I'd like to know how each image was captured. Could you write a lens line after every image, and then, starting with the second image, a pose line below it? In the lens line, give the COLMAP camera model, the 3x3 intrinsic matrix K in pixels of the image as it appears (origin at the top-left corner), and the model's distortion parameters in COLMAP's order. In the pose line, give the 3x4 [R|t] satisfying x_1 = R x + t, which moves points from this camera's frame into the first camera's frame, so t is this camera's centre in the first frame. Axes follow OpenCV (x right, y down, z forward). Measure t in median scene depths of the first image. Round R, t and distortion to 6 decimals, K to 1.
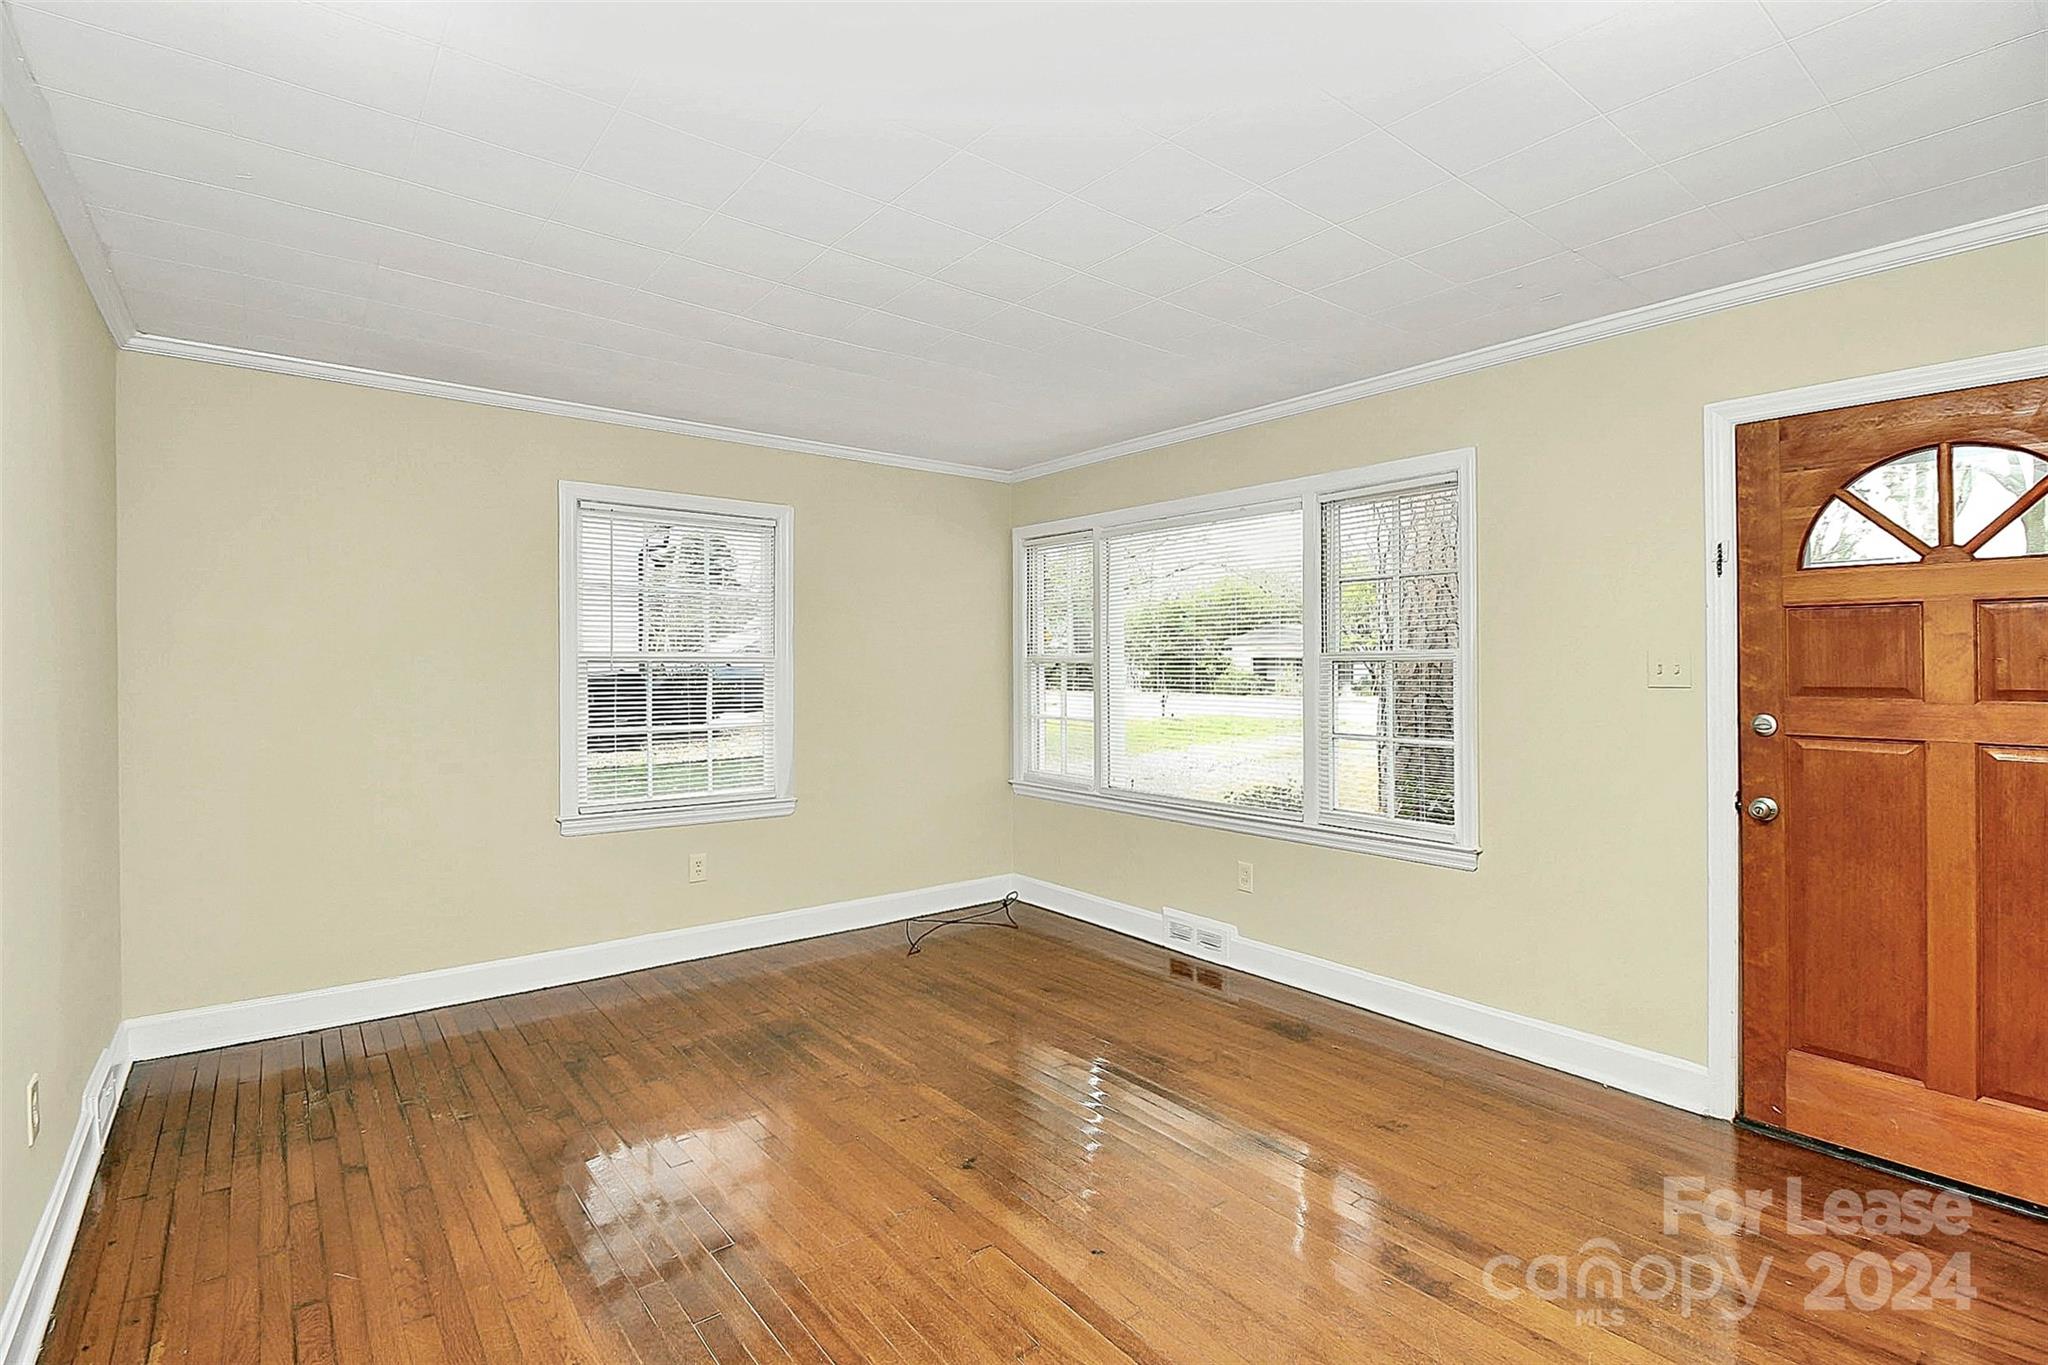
lens RADIAL K [[966.1, 0, 1020.6], [0, 966.1, 669.1], [0, 0, 1]] dist [0.003996, -0.011696]
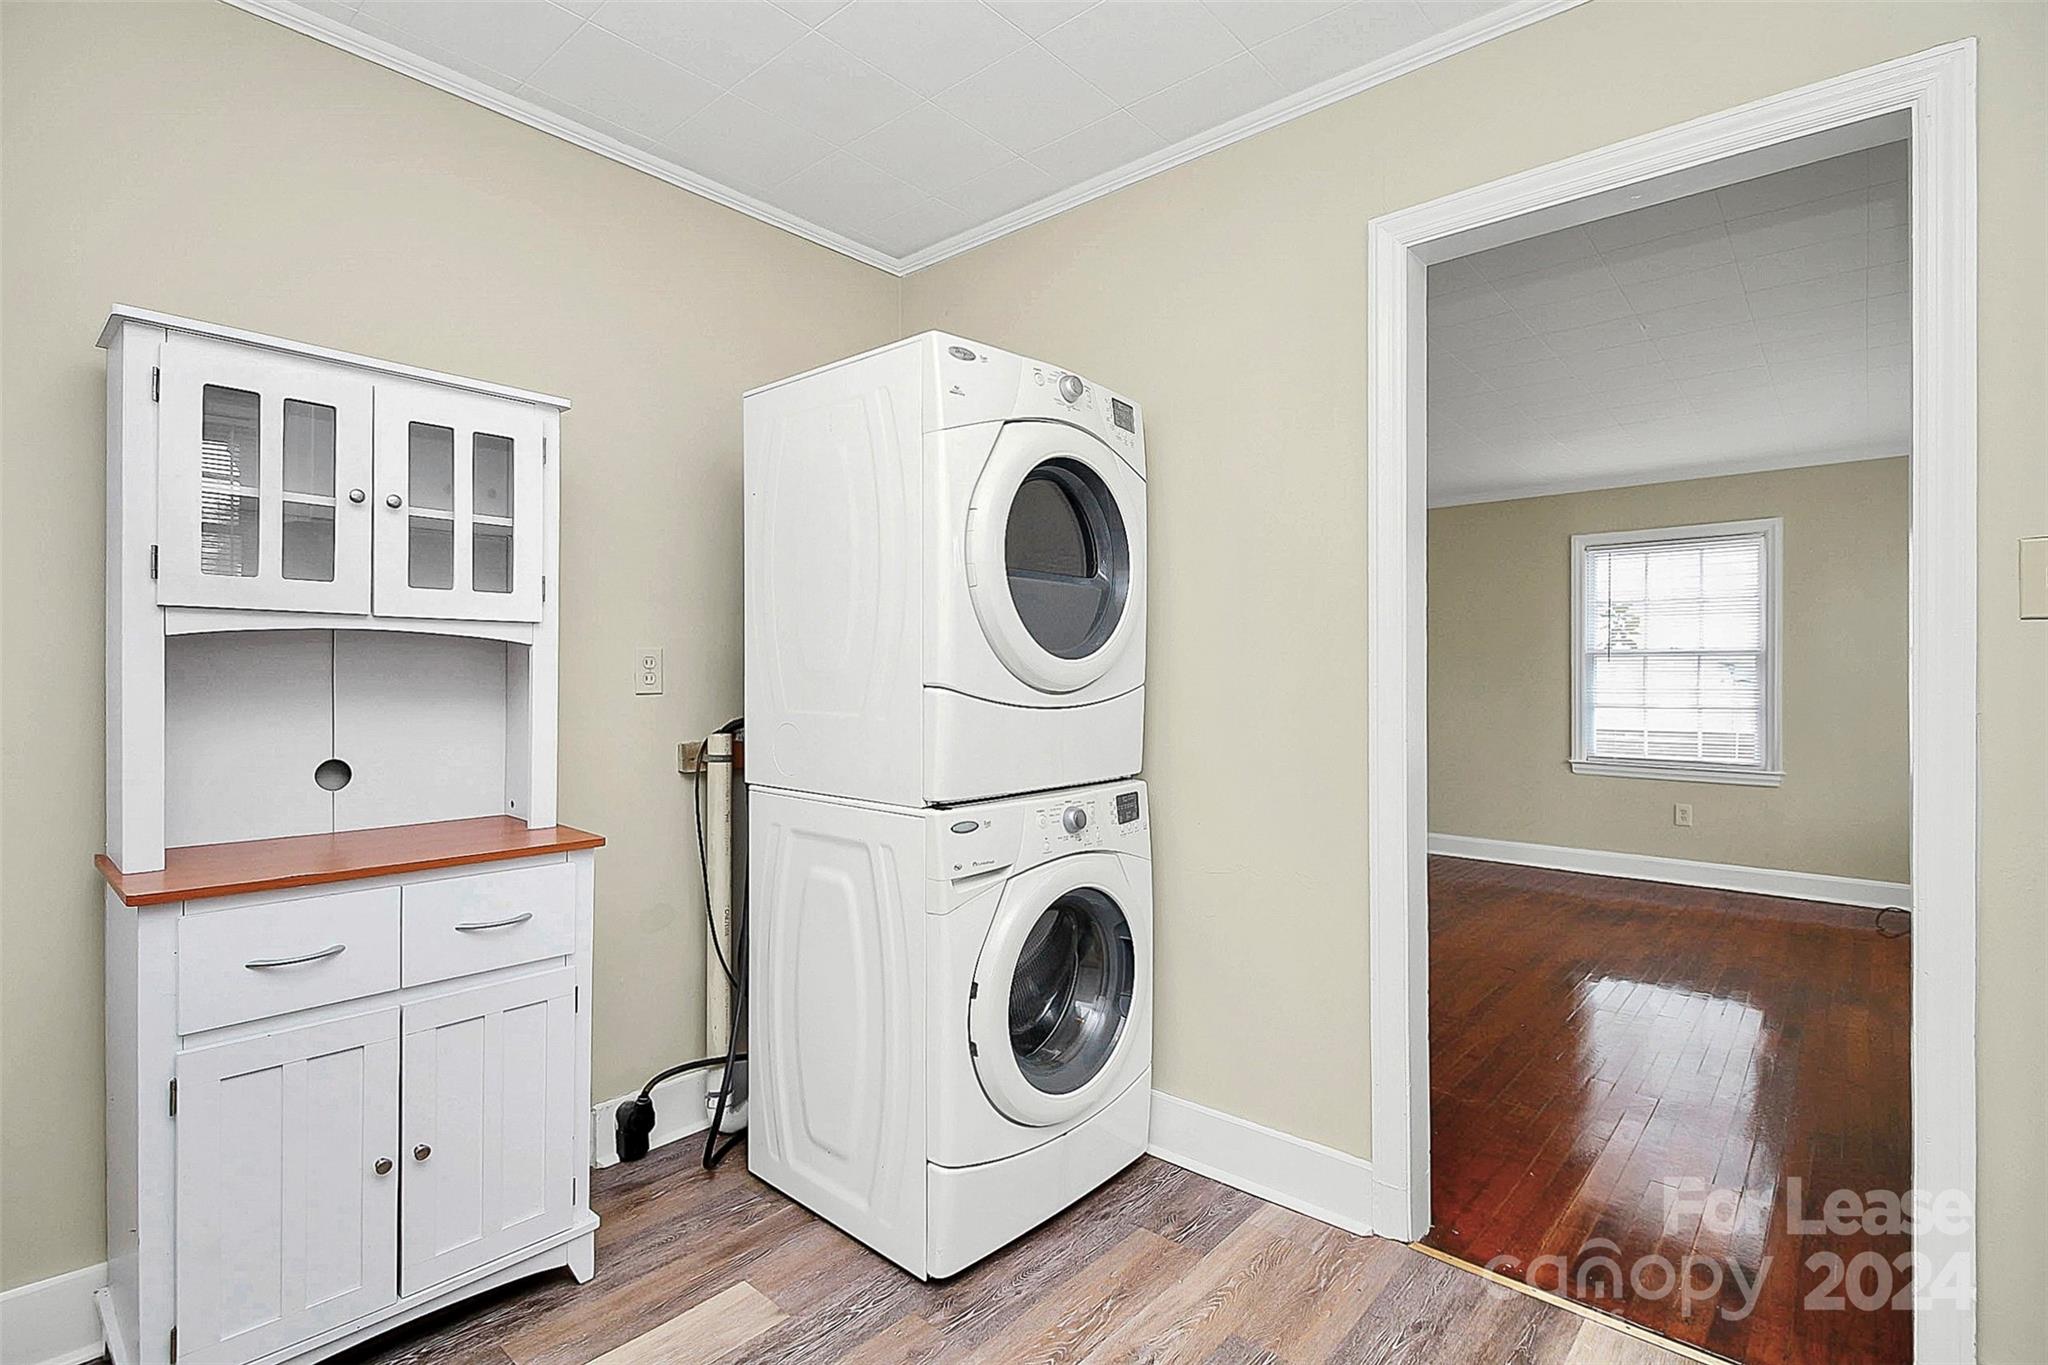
lens RADIAL K [[966.1, 0, 1020.6], [0, 966.1, 669.1], [0, 0, 1]] dist [0.003996, -0.011696]
pose [[0.180570, -0.008696, -0.983524, 0.958920], [-0.013403, 0.999846, -0.011301, 0.047446], [0.983471, 0.015223, 0.180426, -0.125629]]
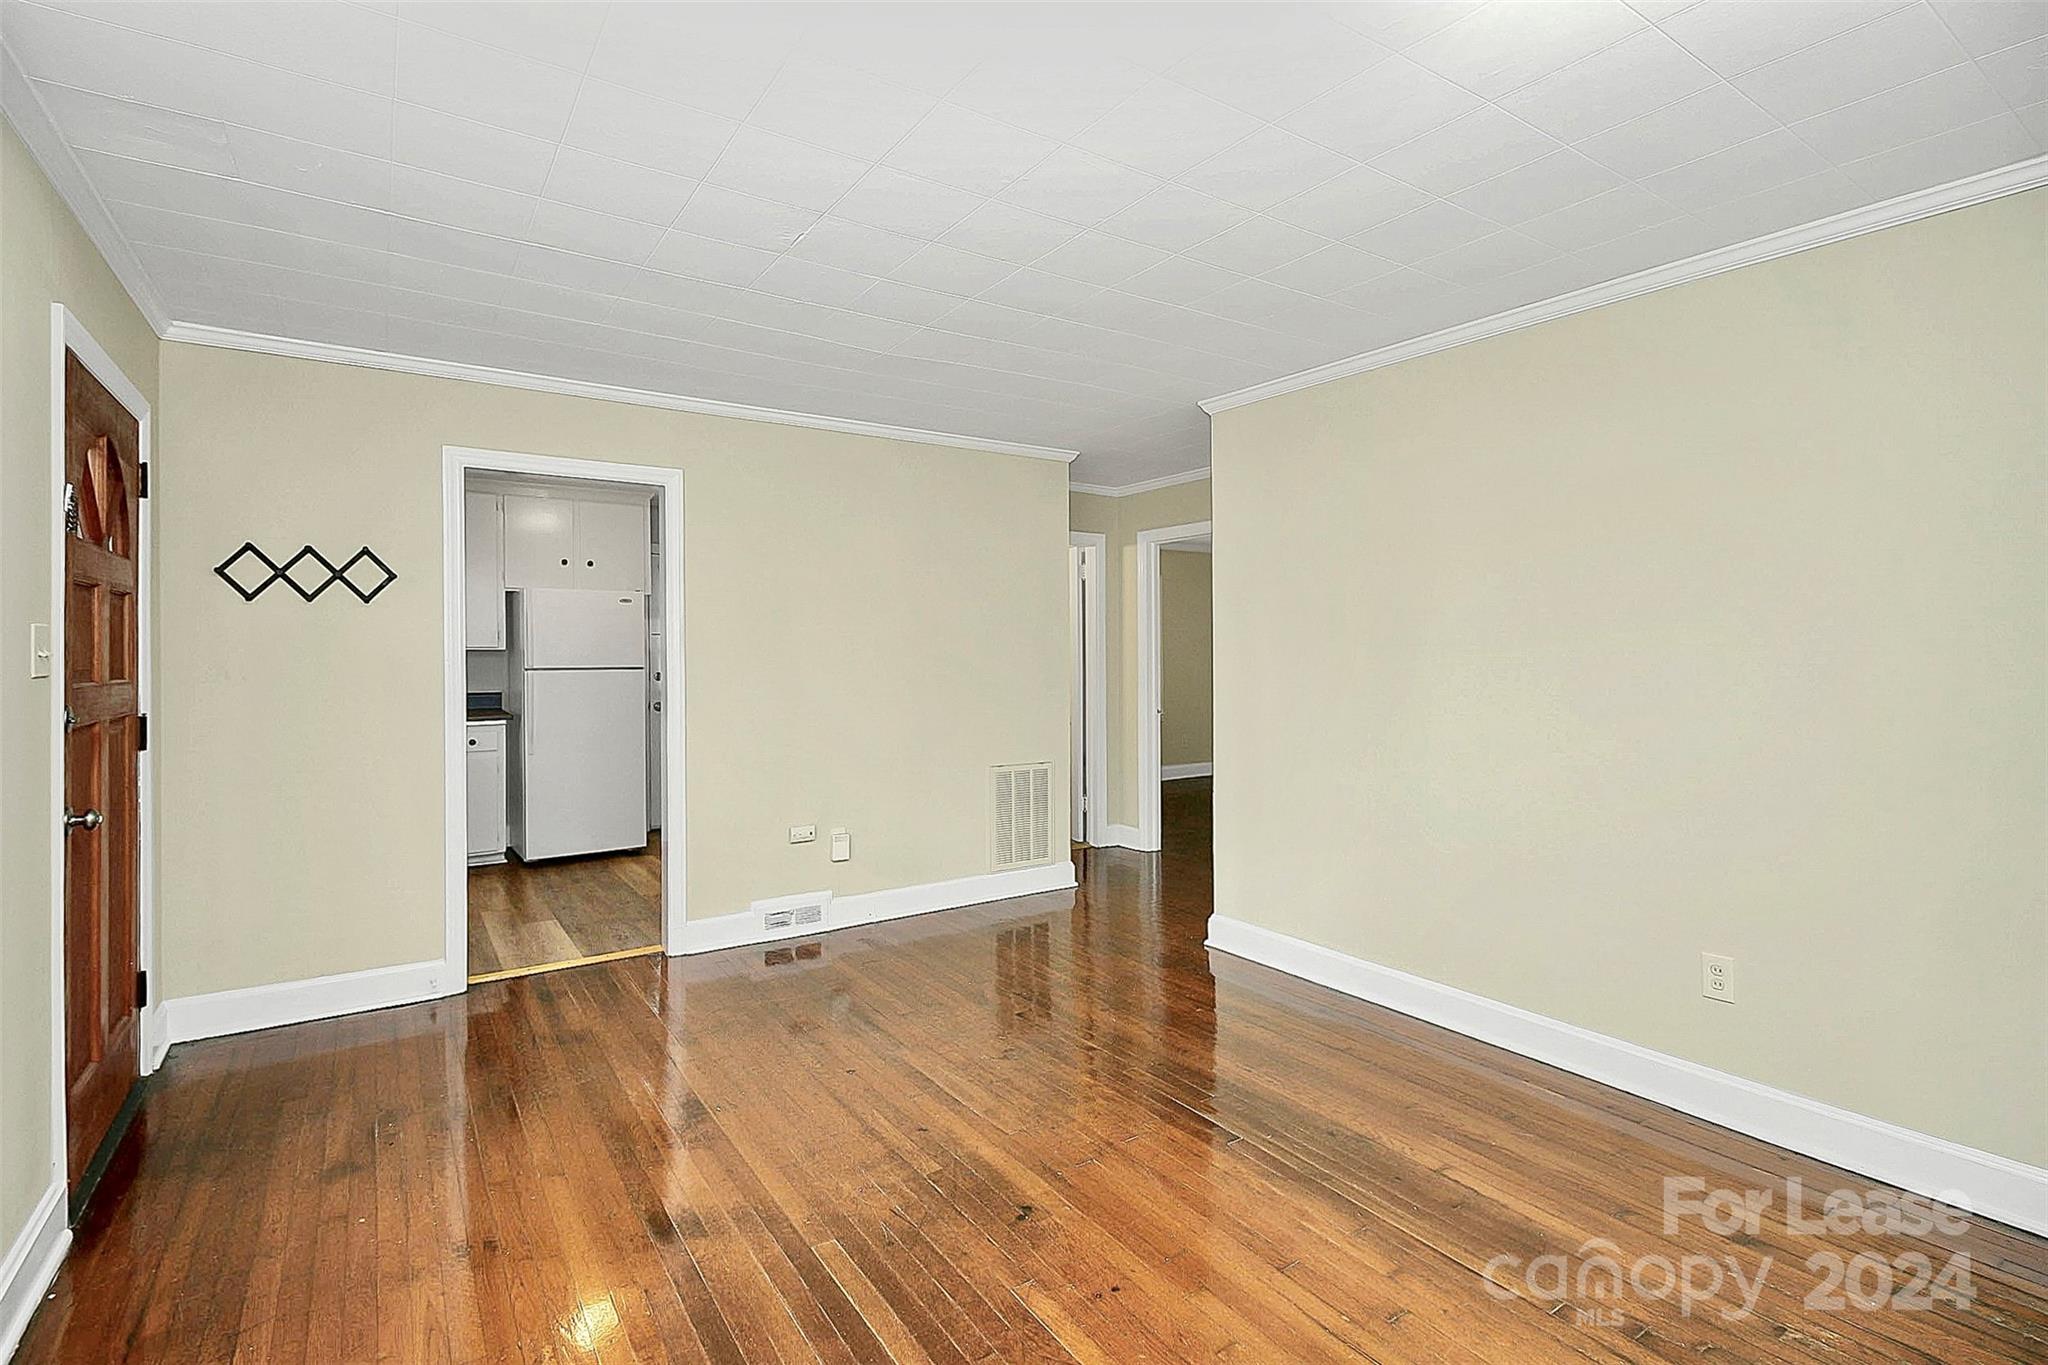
lens RADIAL K [[972.1, 0, 1021.4], [0, 972.1, 638.0], [0, 0, 1]] dist [0.019374, -0.019957]
pose [[-0.997113, -0.001997, 0.075899, -0.083918], [-0.002919, 0.999923, -0.012041, -0.002214], [-0.075869, -0.012228, -0.997043, 1.381629]]
